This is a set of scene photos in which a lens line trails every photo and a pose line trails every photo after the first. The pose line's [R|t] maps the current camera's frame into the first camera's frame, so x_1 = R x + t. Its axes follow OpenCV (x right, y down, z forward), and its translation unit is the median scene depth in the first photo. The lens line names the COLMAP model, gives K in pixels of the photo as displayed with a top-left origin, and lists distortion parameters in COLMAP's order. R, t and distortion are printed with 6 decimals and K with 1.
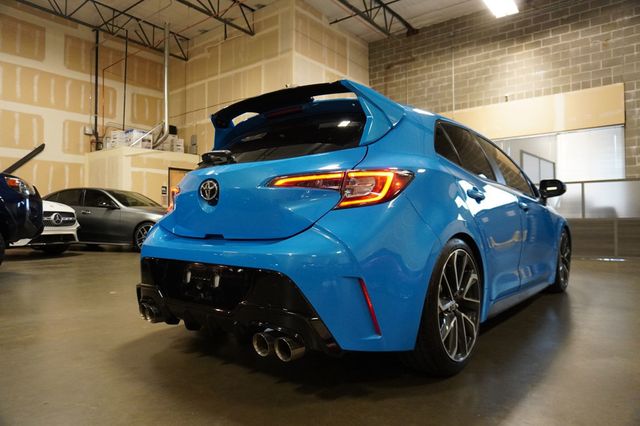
lens RADIAL K [[441.0, 0, 317.5], [0, 441.0, 215.8], [0, 0, 1]] dist [-0.032796, 0.002067]
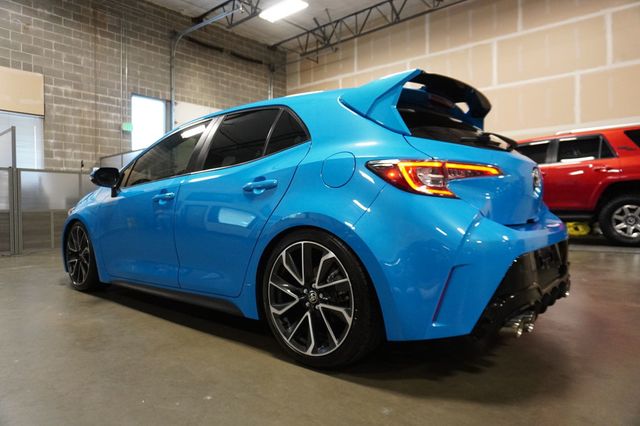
lens RADIAL K [[441.0, 0, 320.9], [0, 441.0, 217.9], [0, 0, 1]] dist [-0.032796, 0.002067]
pose [[0.029822, -0.003637, 0.999549, -0.289466], [-0.021327, 0.999763, 0.004274, 0.007738], [-0.999328, -0.021444, 0.029737, 0.322186]]
